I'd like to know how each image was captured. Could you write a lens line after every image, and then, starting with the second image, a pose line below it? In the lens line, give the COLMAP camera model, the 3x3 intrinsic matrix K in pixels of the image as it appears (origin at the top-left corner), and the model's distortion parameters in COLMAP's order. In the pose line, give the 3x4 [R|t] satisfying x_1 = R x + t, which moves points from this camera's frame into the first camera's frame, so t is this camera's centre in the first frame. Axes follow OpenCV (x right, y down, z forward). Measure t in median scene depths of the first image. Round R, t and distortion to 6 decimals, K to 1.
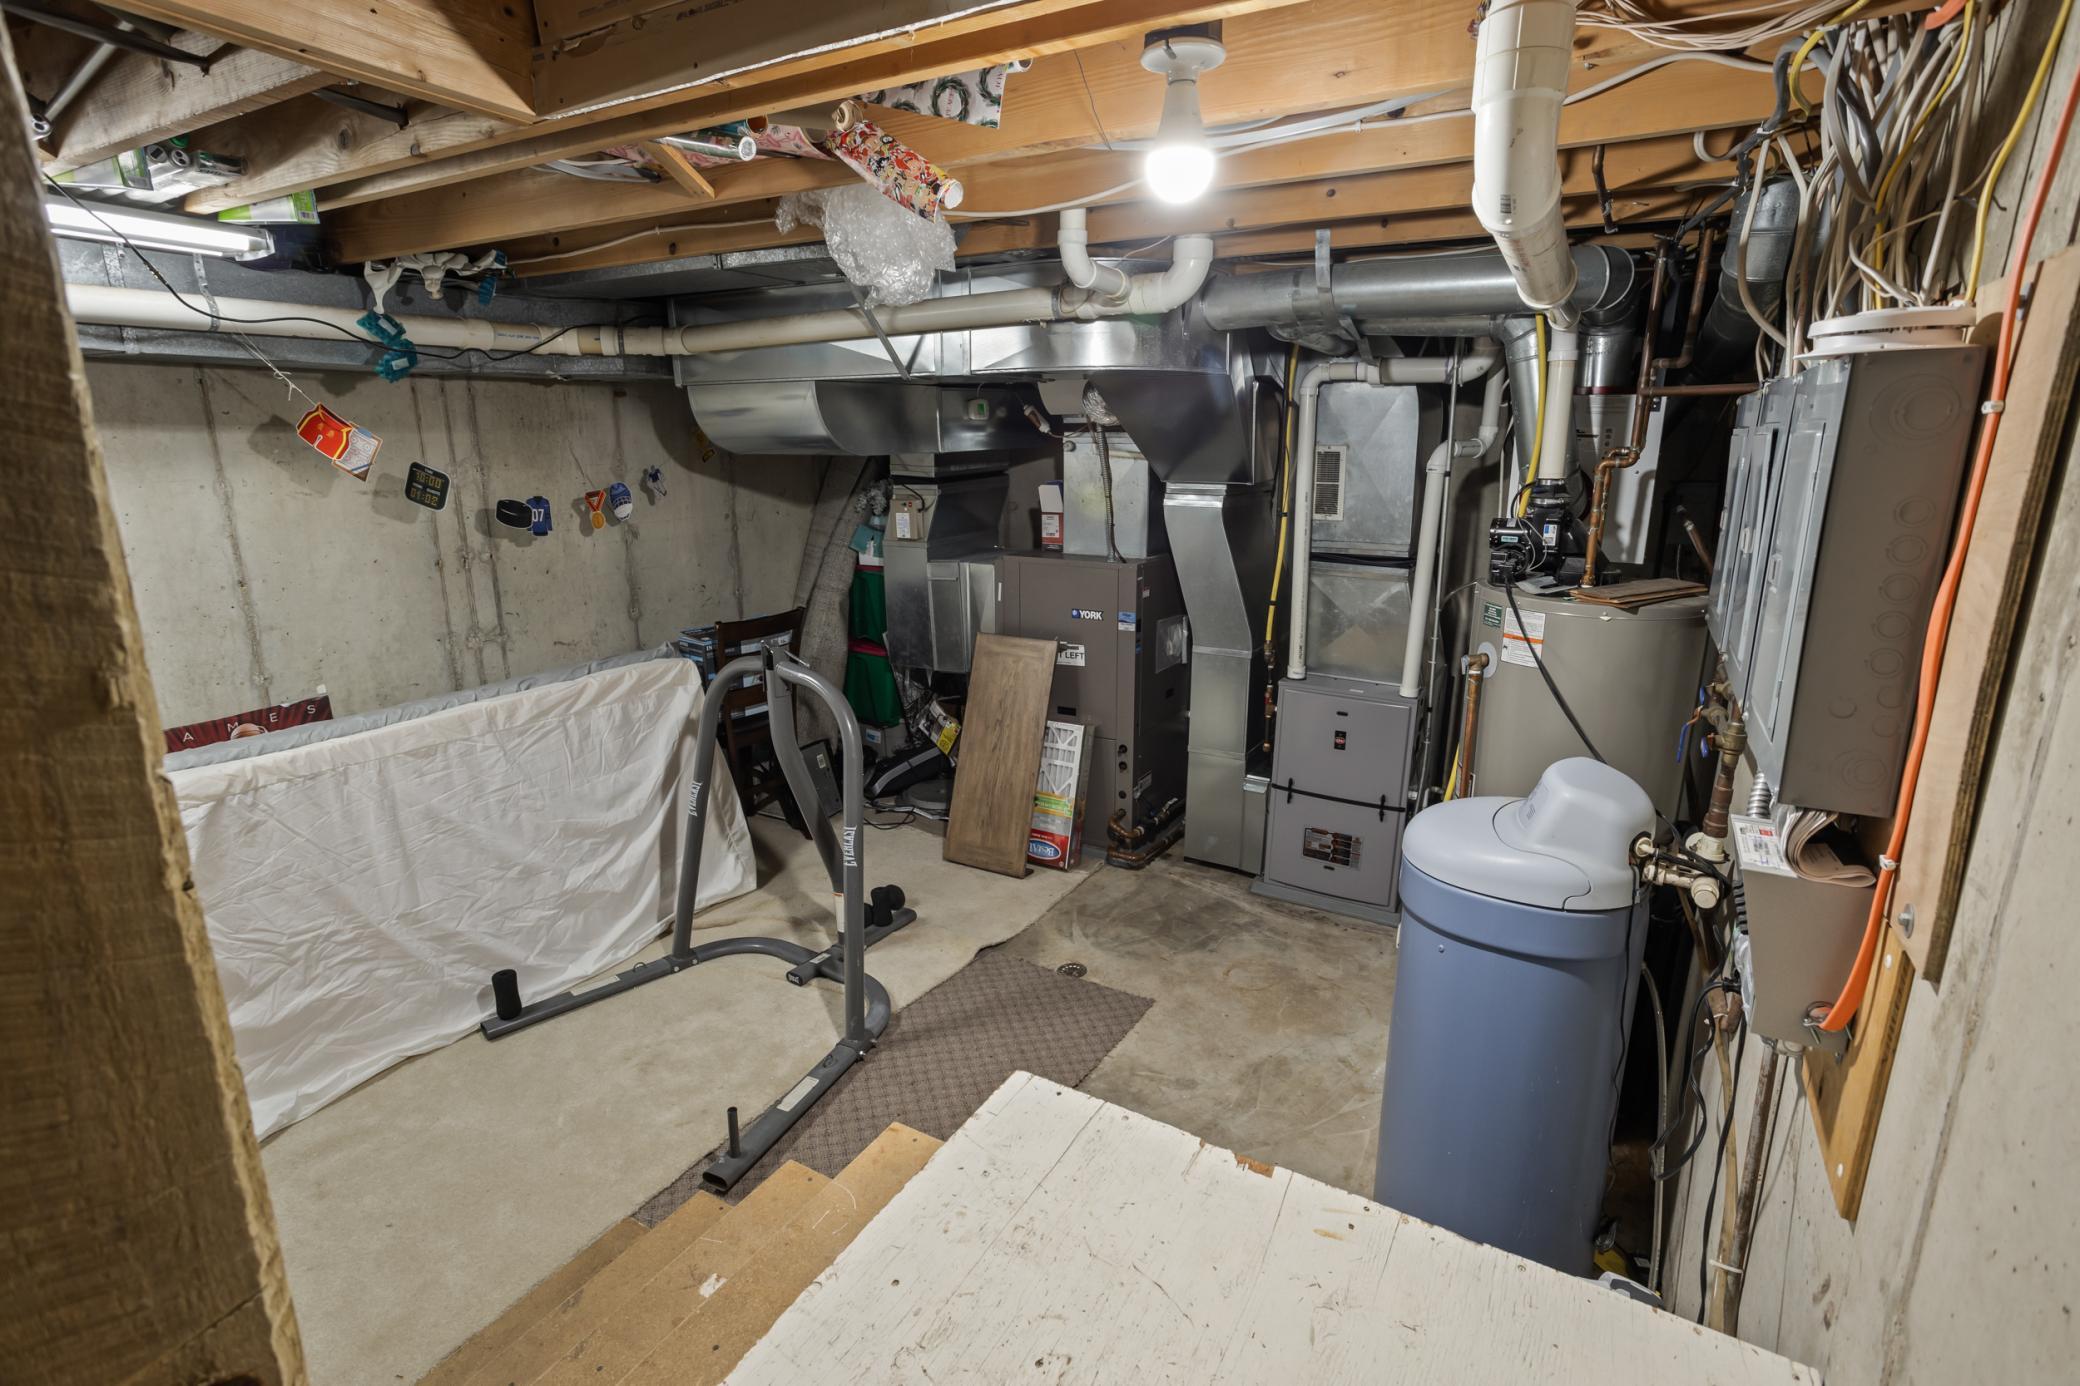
lens RADIAL K [[987.2, 0, 1046.9], [0, 987.2, 676.0], [0, 0, 1]] dist [0.001474, 0.000403]
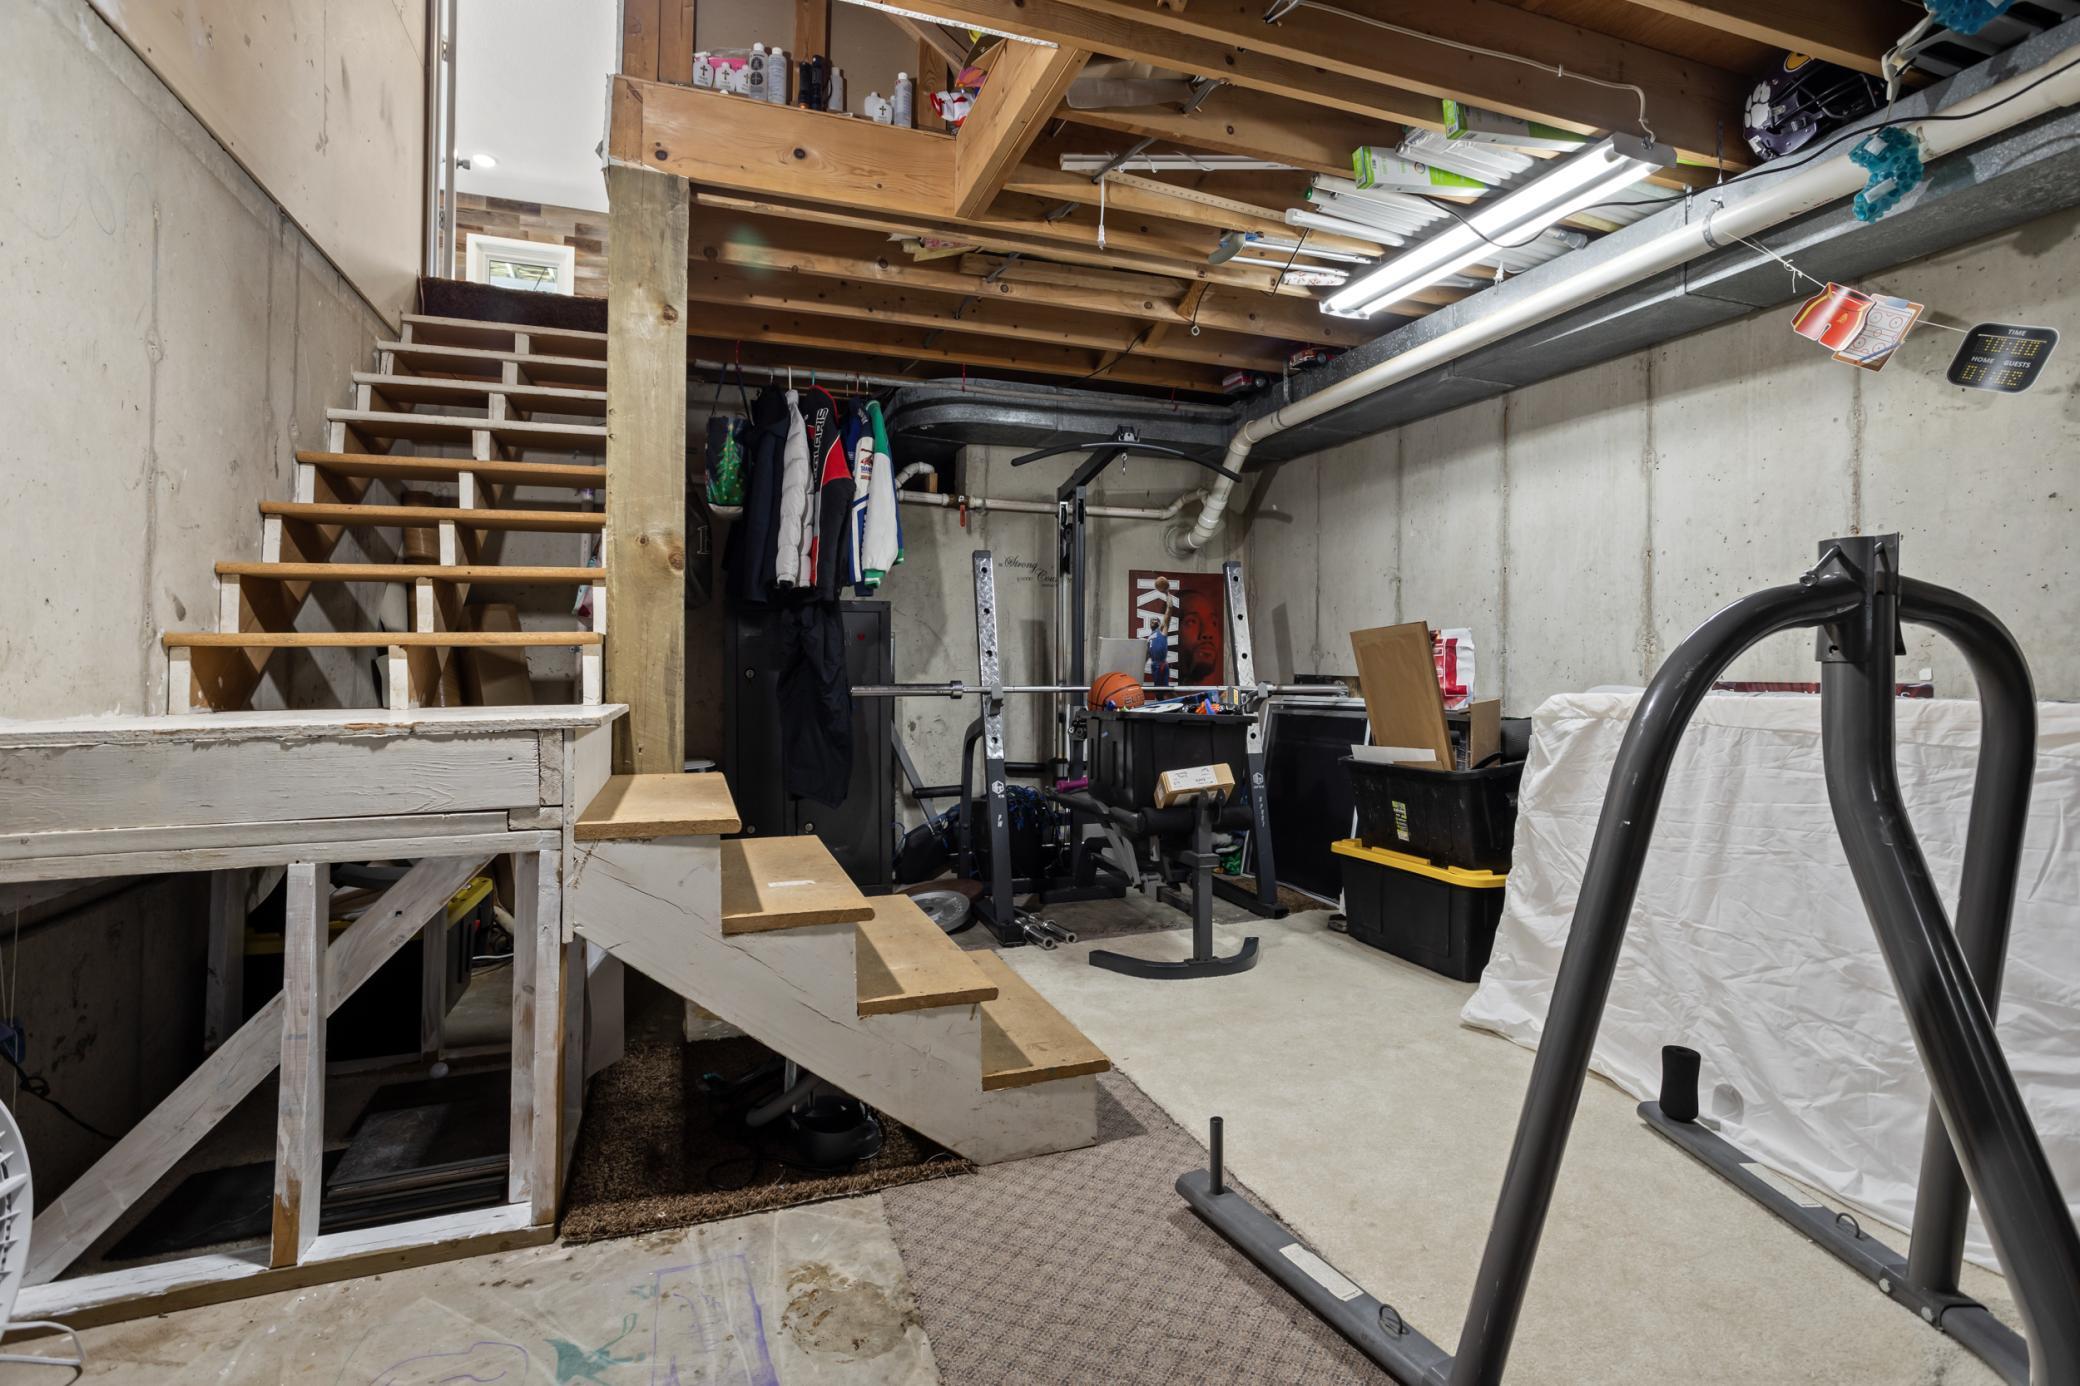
lens RADIAL K [[987.2, 0, 1052.2], [0, 987.2, 681.0], [0, 0, 1]] dist [0.001474, 0.000403]
pose [[-0.637197, 0.005035, -0.770685, 0.264955], [-0.195178, 0.966327, 0.167684, 0.022373], [0.745578, 0.257268, -0.614758, 1.051958]]
